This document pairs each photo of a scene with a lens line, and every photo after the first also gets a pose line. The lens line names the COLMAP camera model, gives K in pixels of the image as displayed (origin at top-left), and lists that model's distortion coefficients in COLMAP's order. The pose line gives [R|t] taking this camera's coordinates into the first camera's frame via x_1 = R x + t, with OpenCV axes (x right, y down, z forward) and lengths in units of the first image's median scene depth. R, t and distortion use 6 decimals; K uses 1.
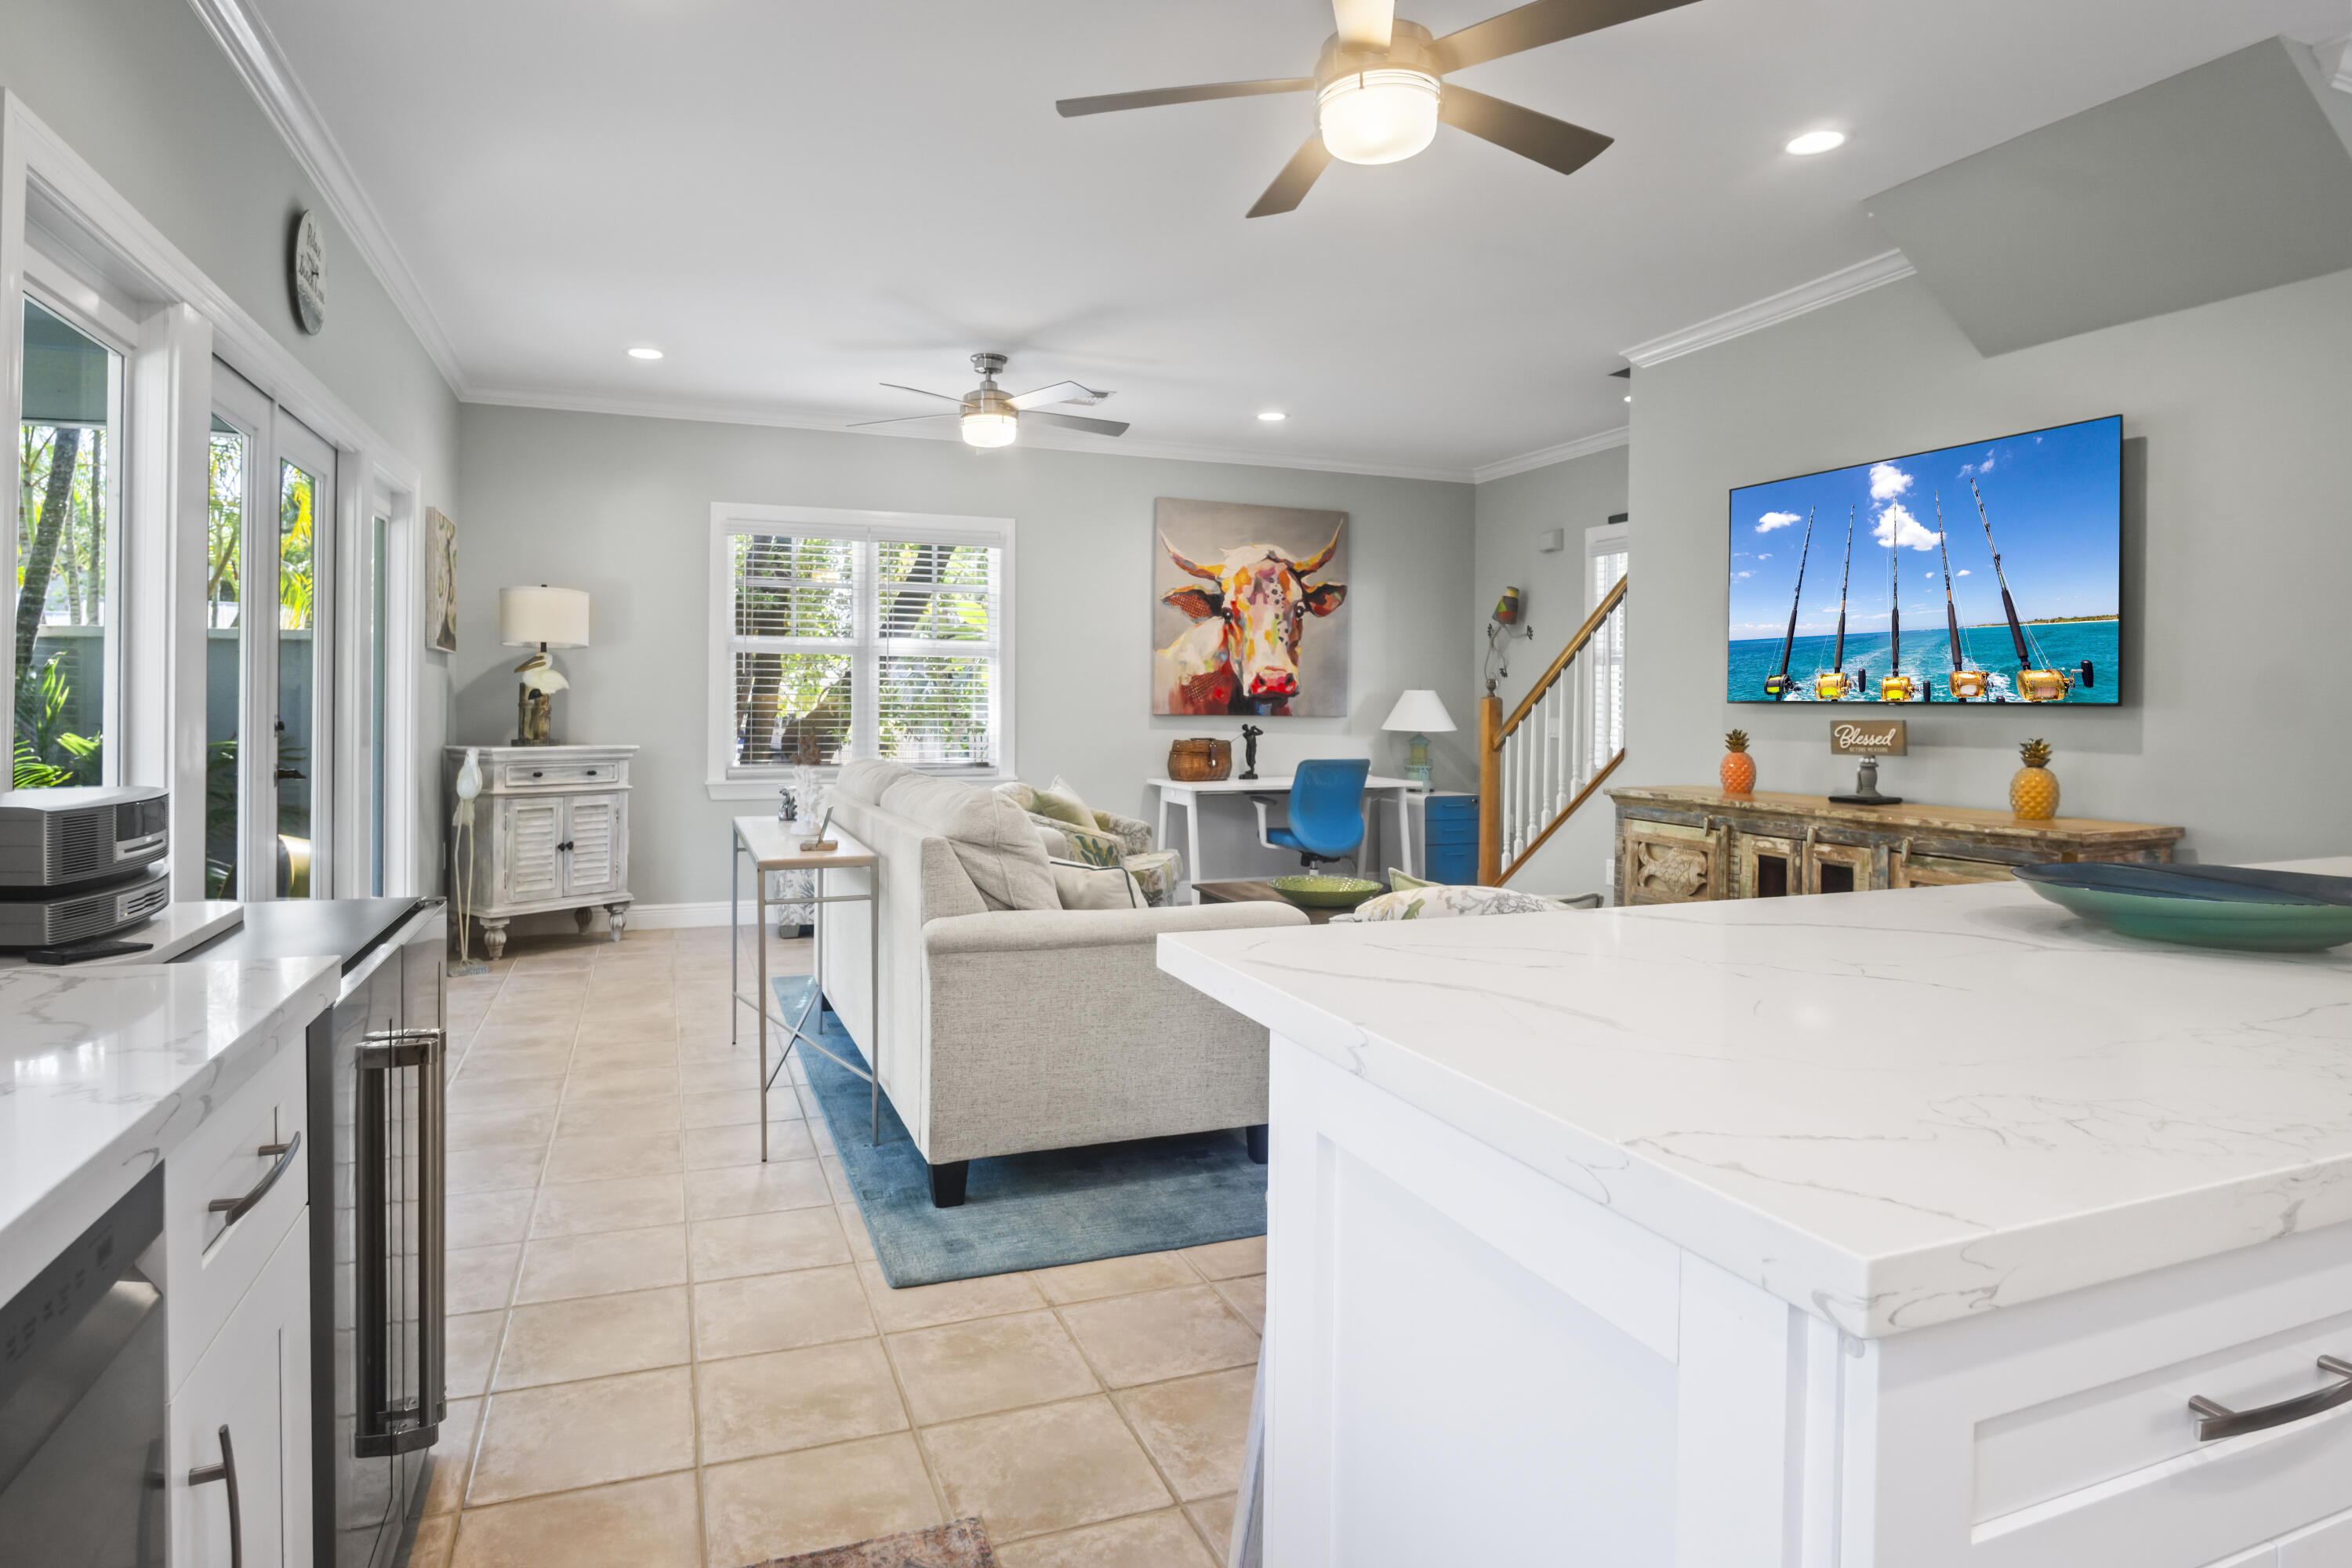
lens RADIAL K [[1297.5, 0, 1154.6], [0, 1297.5, 706.3], [0, 0, 1]] dist [-0.037790, 0.011161]
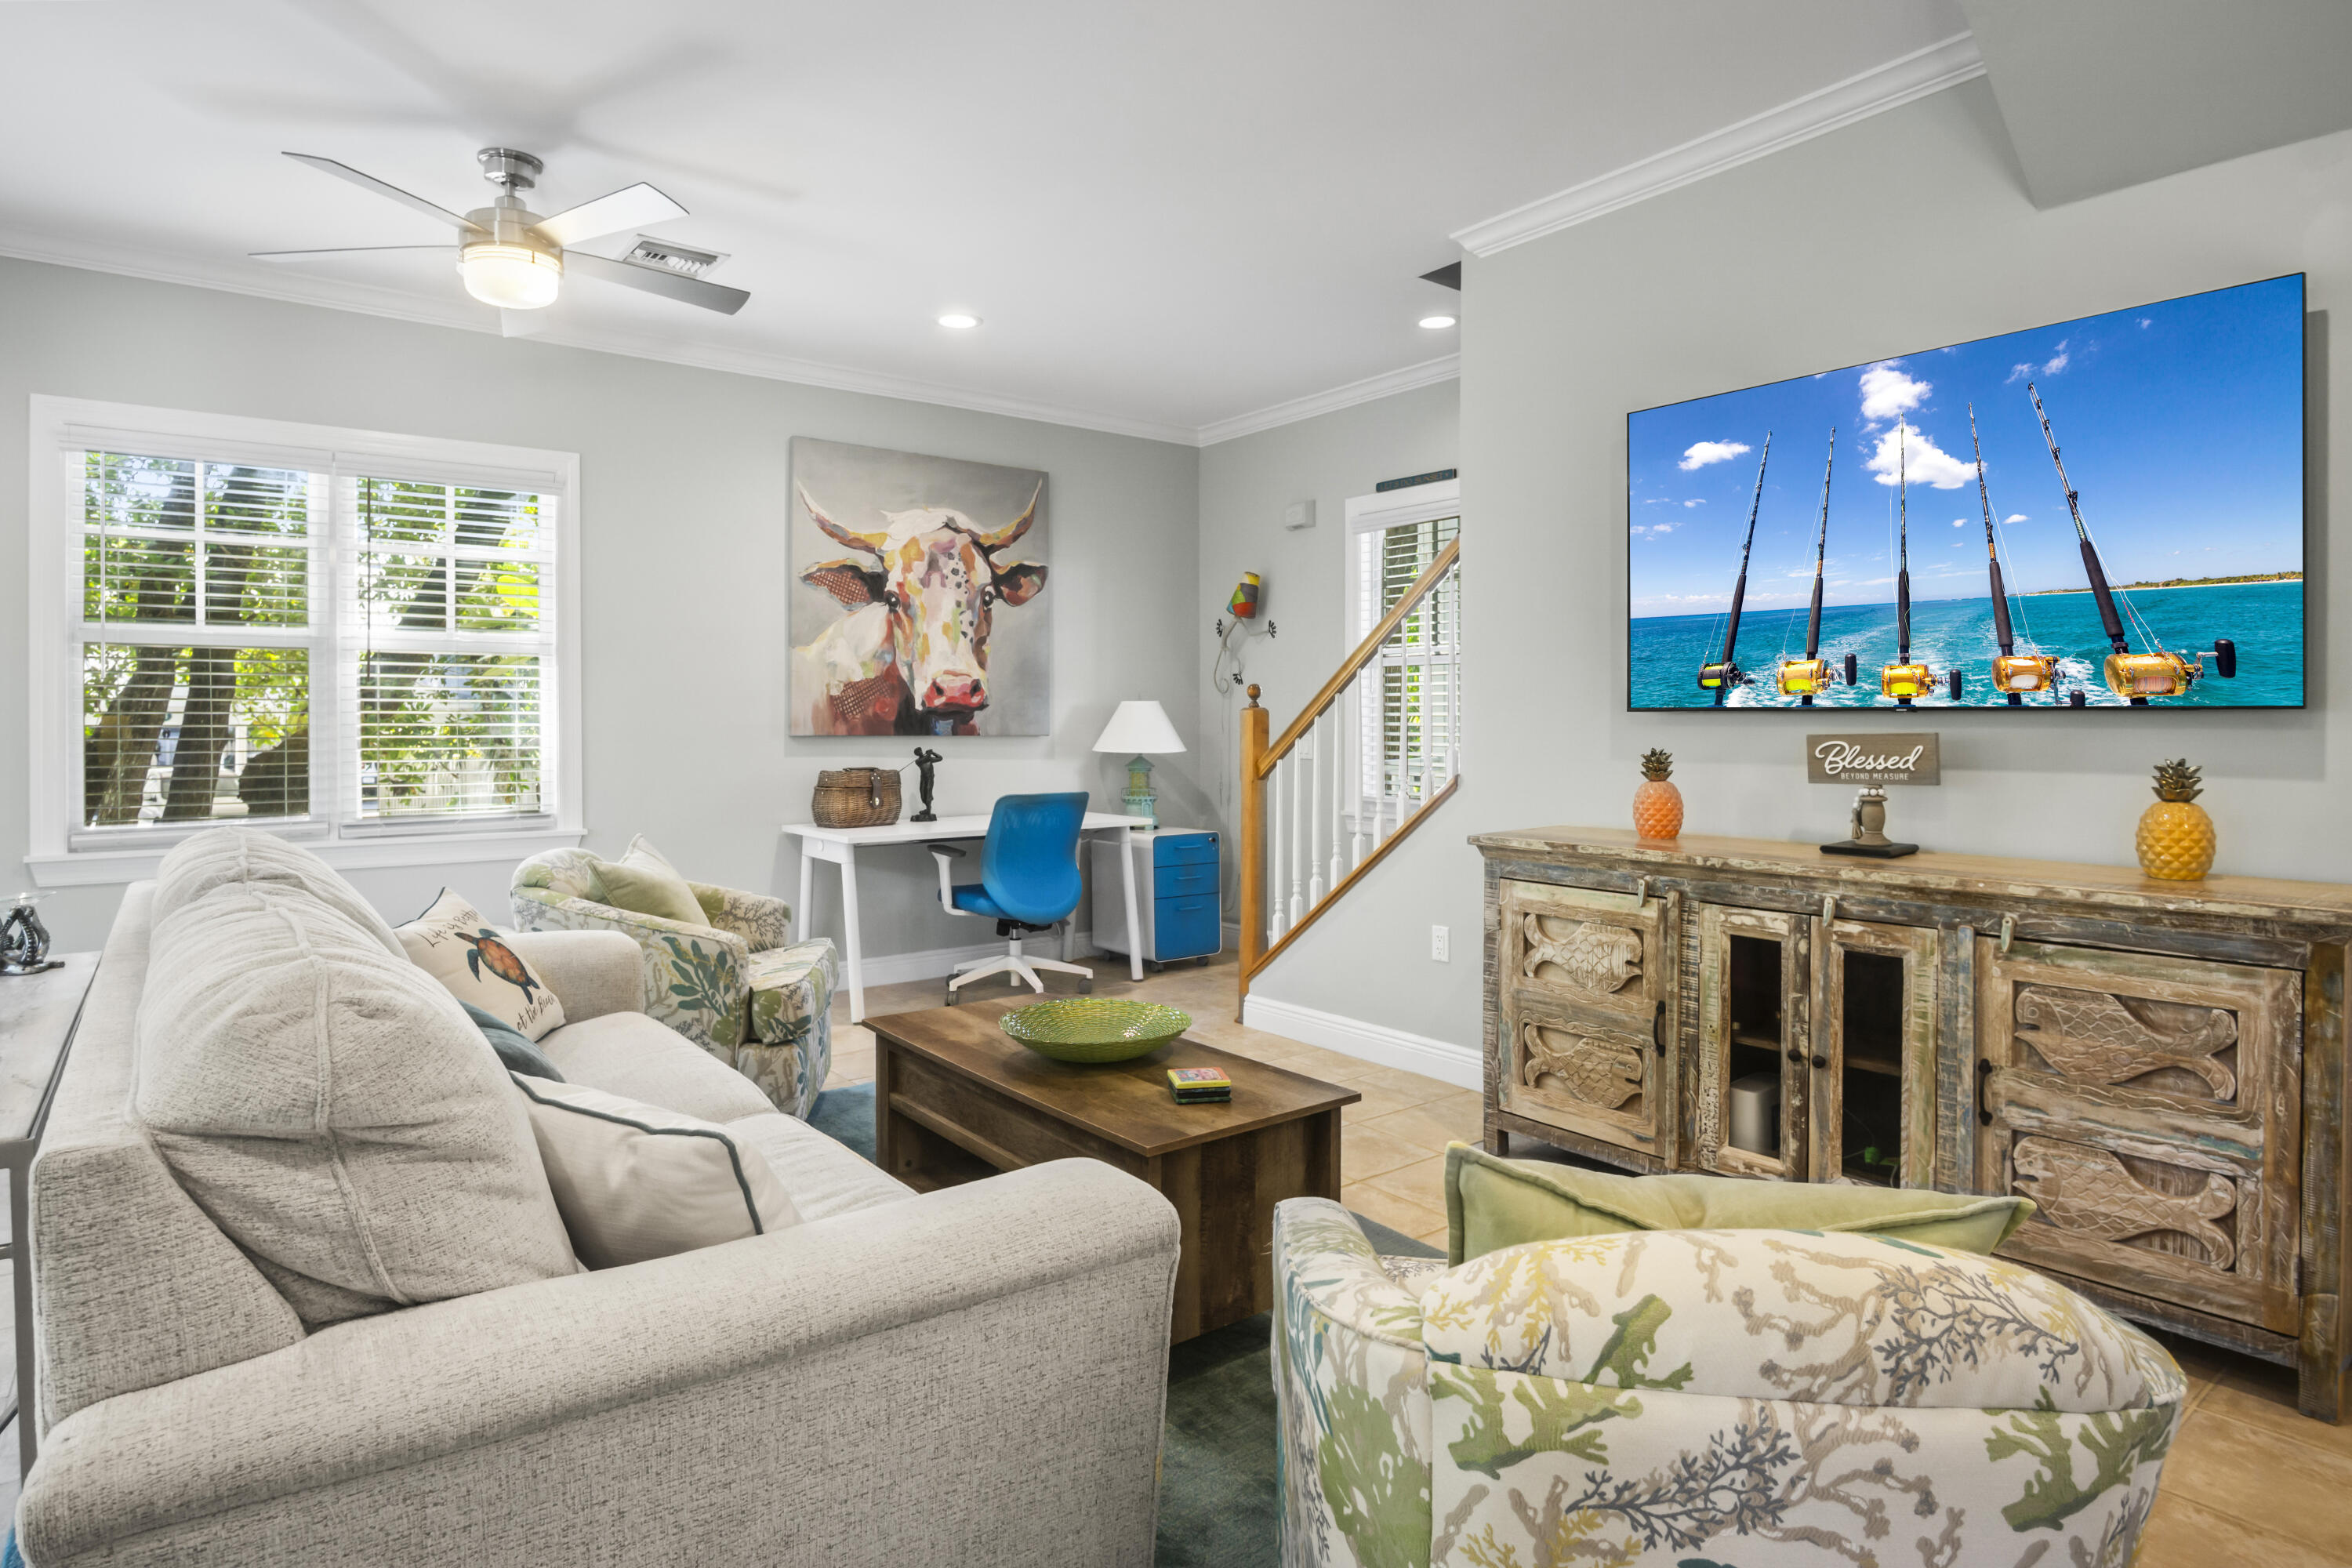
lens RADIAL K [[1297.5, 0, 1174.1], [0, 1297.5, 722.6], [0, 0, 1]] dist [-0.037790, 0.011161]
pose [[0.958424, -0.009972, 0.285173, -0.001422], [0.010031, 0.999949, 0.001256, 0.000031], [-0.285171, 0.001657, 0.958475, 0.246130]]
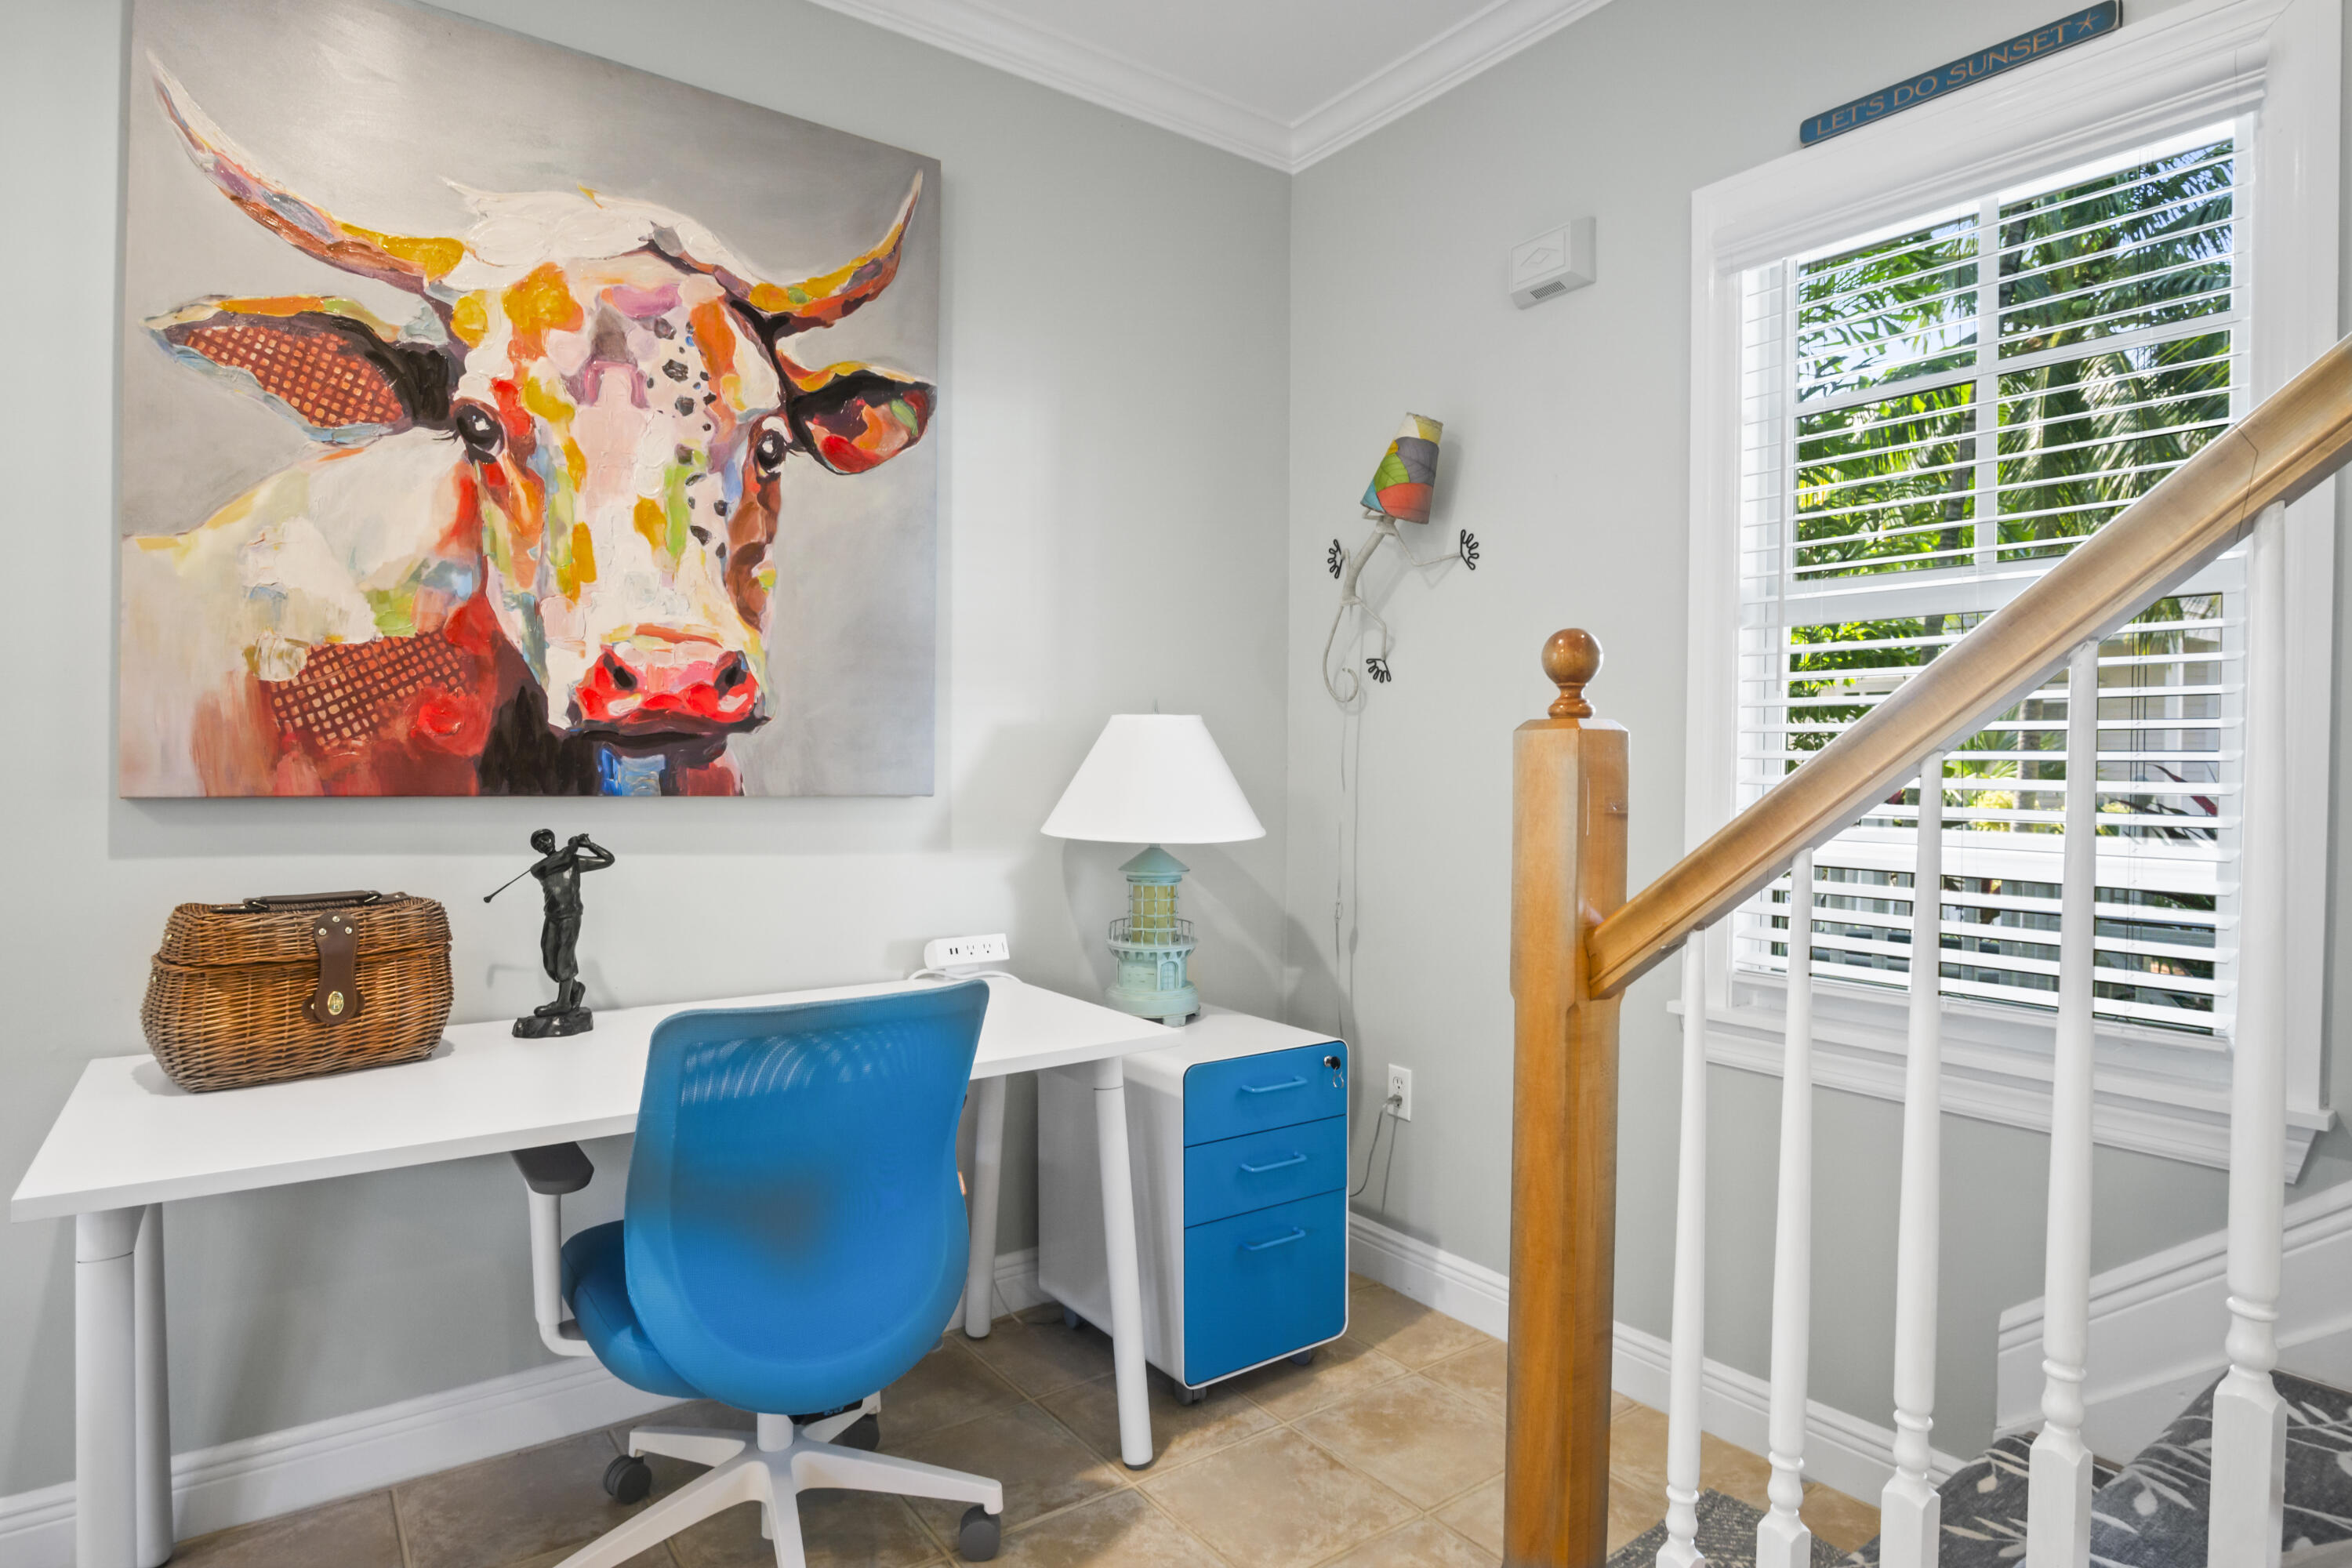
lens RADIAL K [[1297.5, 0, 1164.0], [0, 1297.5, 762.2], [0, 0, 1]] dist [-0.037790, 0.011161]
pose [[0.967851, -0.000321, 0.251523, 0.129042], [-0.000280, 0.999997, 0.002353, -0.001075], [-0.251523, -0.002348, 0.967848, 0.709944]]
